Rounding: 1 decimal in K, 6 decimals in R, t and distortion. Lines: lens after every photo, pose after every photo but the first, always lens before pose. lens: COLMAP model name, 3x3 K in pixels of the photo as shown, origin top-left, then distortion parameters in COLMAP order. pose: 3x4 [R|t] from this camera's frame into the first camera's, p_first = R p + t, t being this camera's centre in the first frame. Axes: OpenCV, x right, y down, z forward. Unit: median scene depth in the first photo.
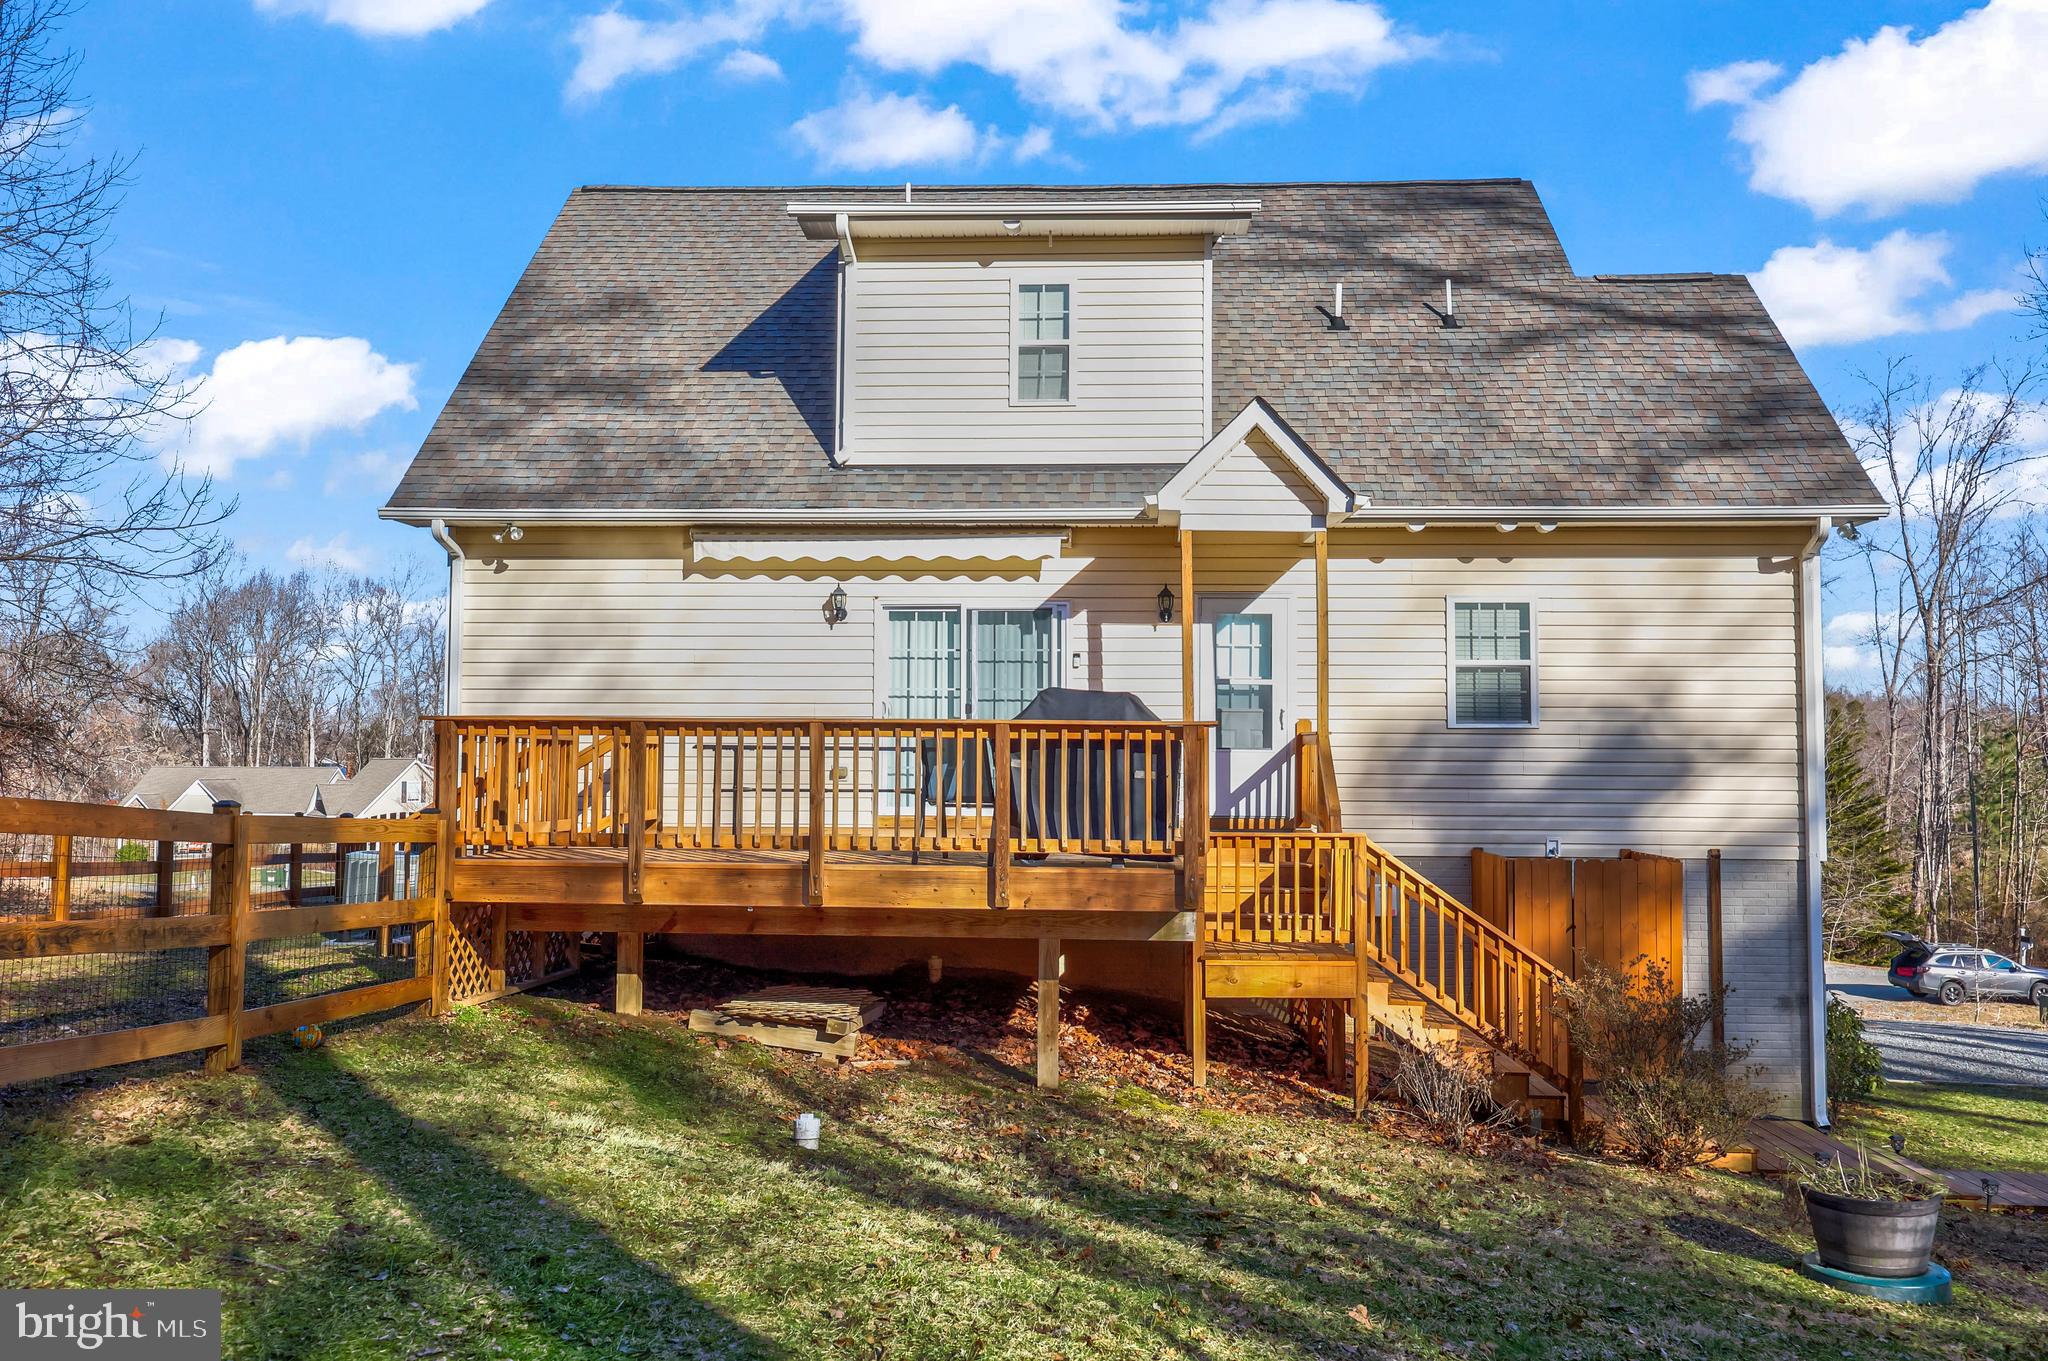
lens RADIAL K [[1637.4, 0, 1024.4], [0, 1637.4, 682.4], [0, 0, 1]] dist [0.000324, 0.000154]
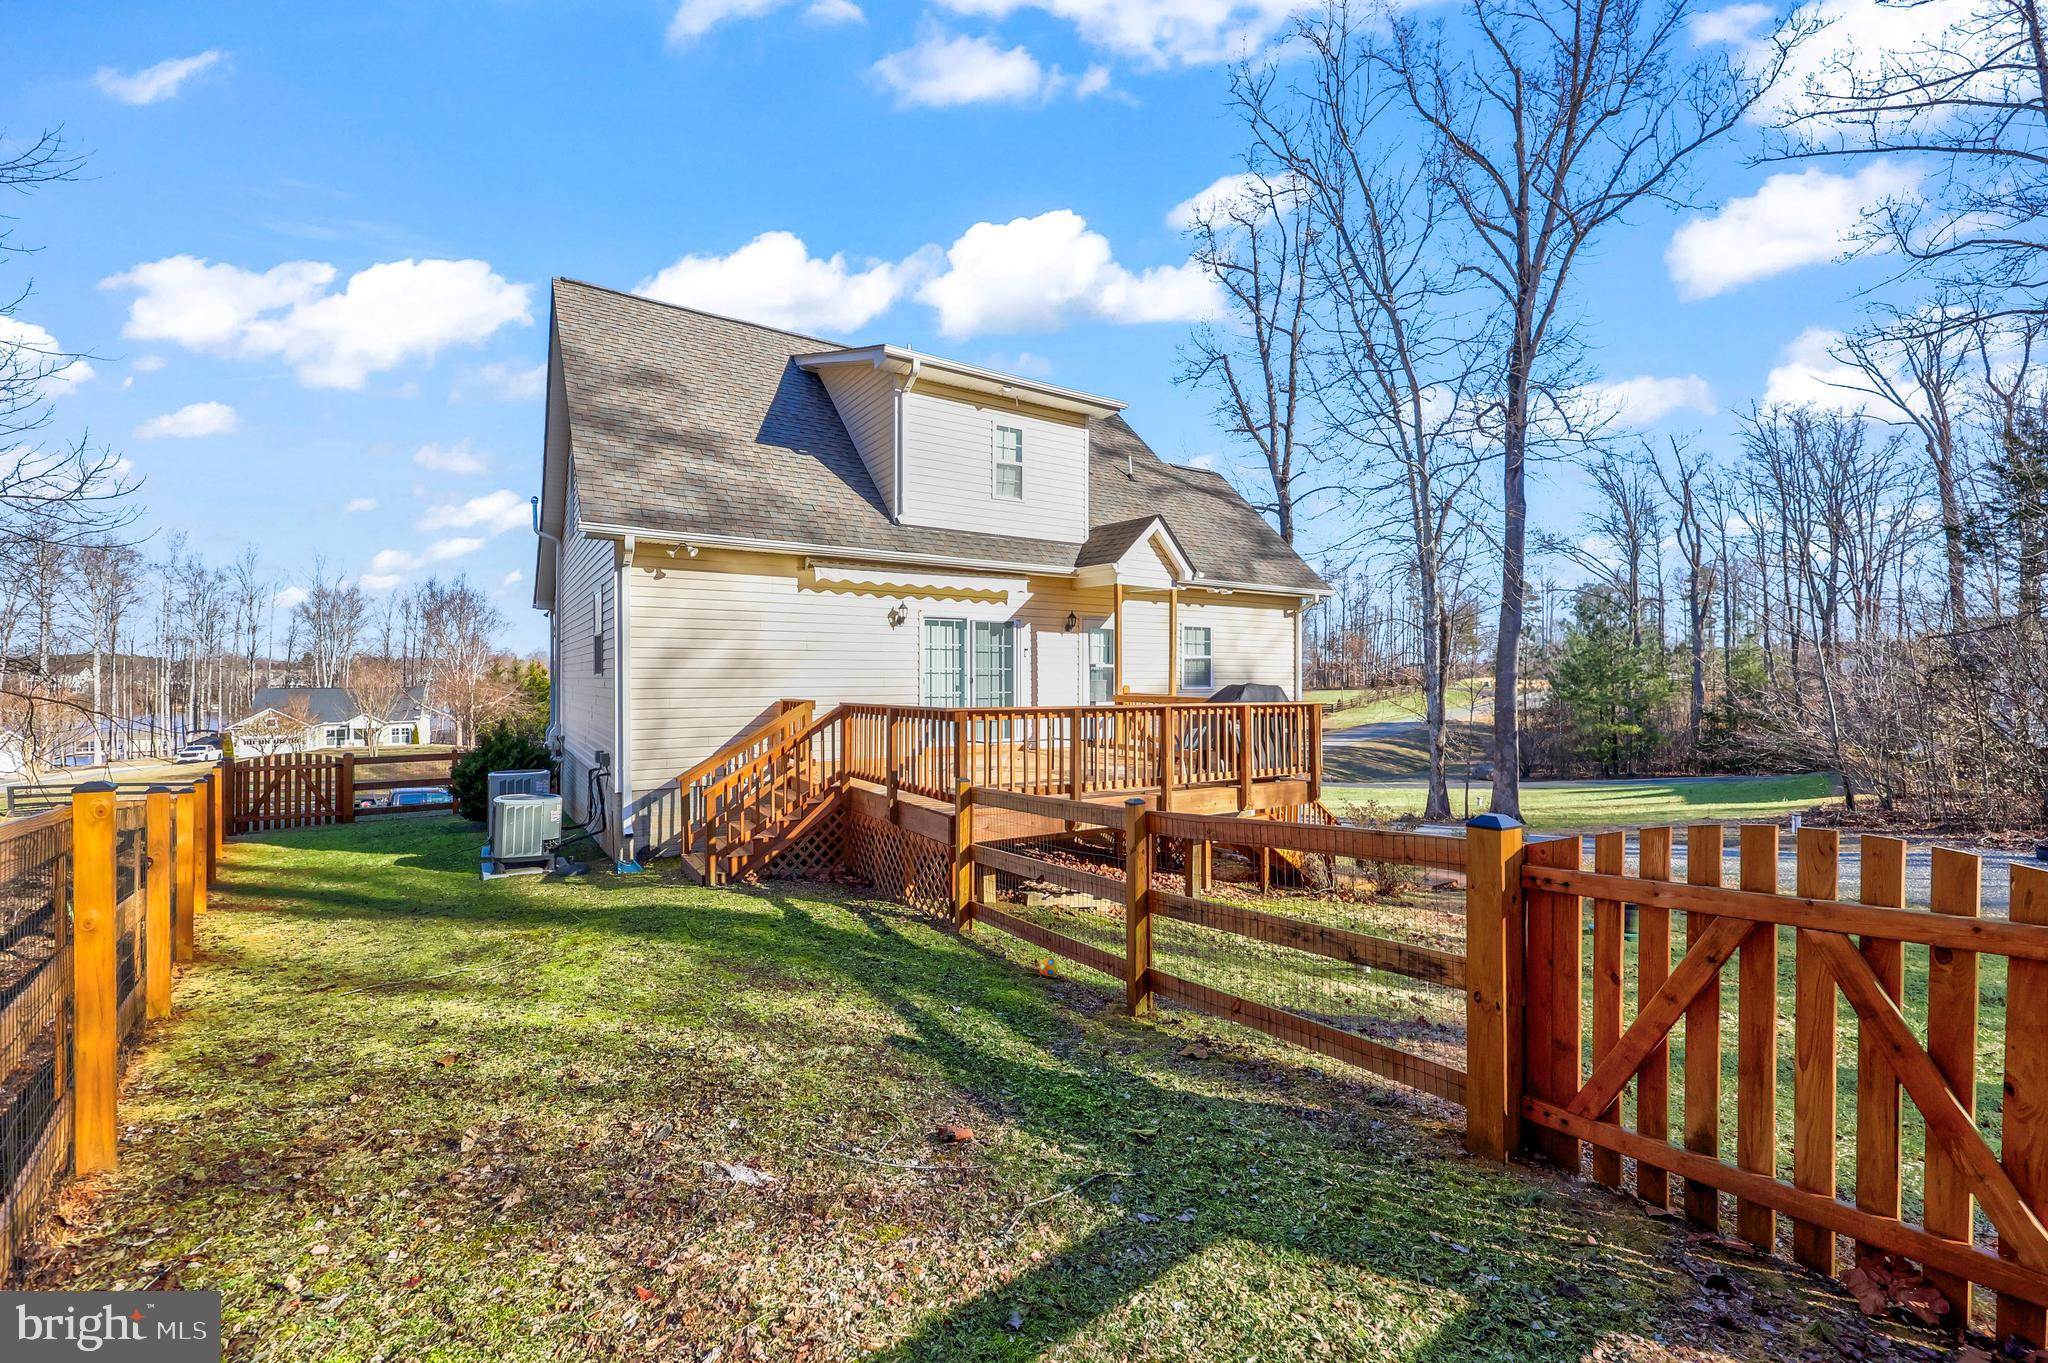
lens RADIAL K [[862.2, 0, 1024.5], [0, 862.2, 678.4], [0, 0, 1]] dist [-0.000182, -0.000004]
pose [[0.795833, -0.006033, 0.605486, -0.512963], [-0.025227, 0.998752, 0.043109, -0.025413], [-0.604990, -0.049582, 0.794688, 0.280191]]
